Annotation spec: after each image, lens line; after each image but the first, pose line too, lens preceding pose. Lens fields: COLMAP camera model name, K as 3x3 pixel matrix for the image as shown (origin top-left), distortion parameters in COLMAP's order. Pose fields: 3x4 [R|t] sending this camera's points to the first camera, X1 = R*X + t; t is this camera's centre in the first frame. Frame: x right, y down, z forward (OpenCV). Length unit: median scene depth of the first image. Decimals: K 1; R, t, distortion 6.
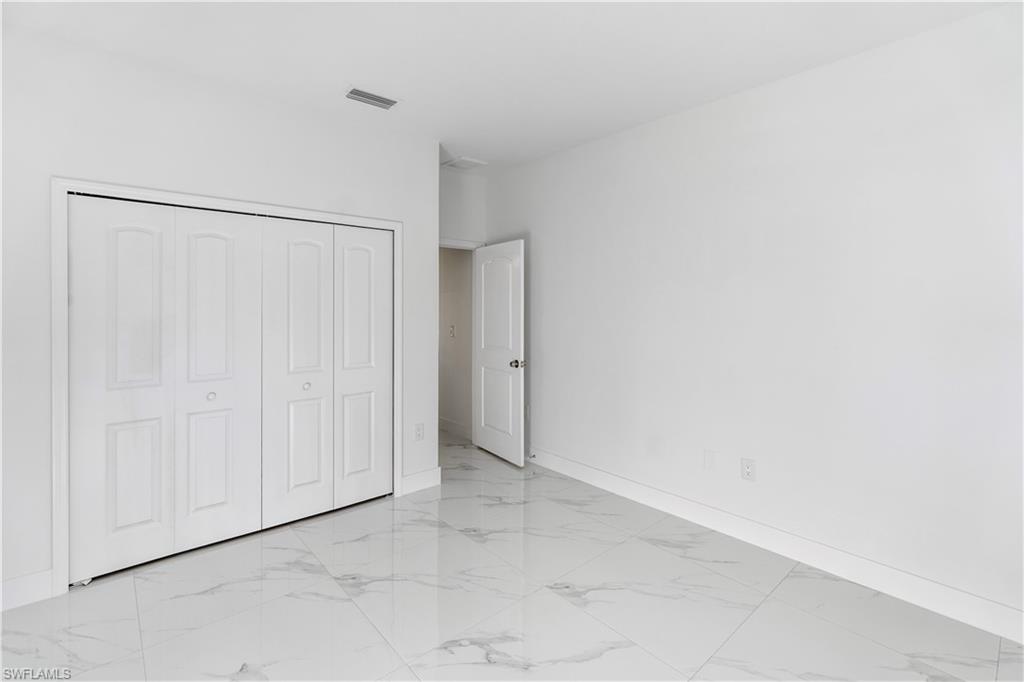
lens RADIAL K [[471.8, 0, 512.3], [0, 471.8, 309.2], [0, 0, 1]] dist [0.002646, 0.000755]
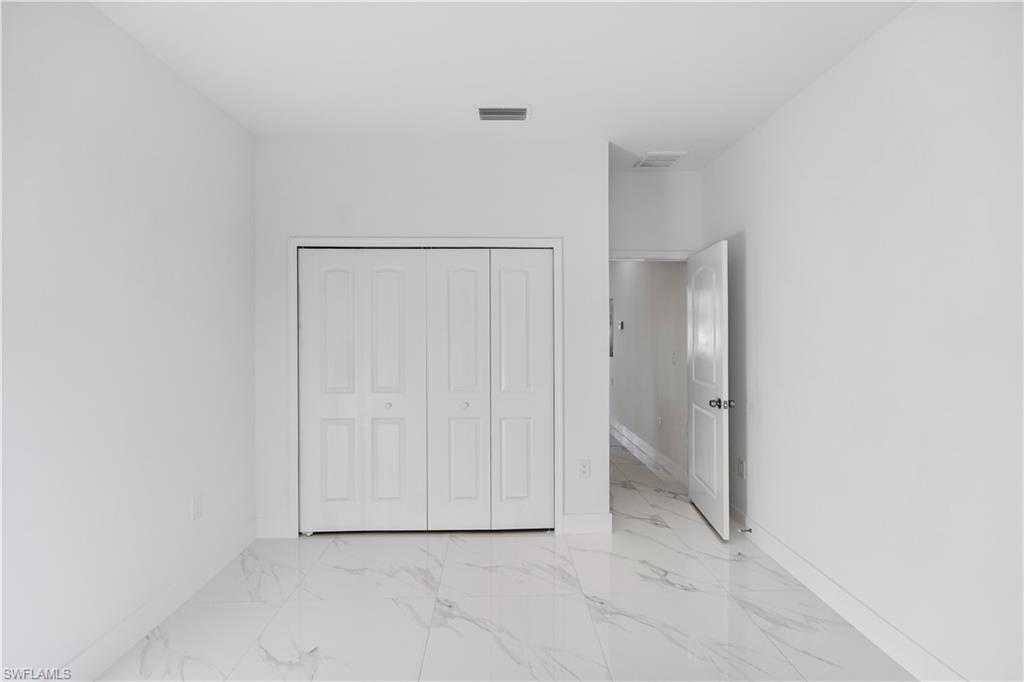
lens RADIAL K [[459.2, 0, 511.9], [0, 459.2, 331.6], [0, 0, 1]] dist [-0.000225, 0.000167]
pose [[0.770467, -0.003133, -0.637472, 0.274768], [-0.000708, 0.999983, -0.005770, 0.004109], [0.637480, 0.004896, 0.770452, 0.256748]]
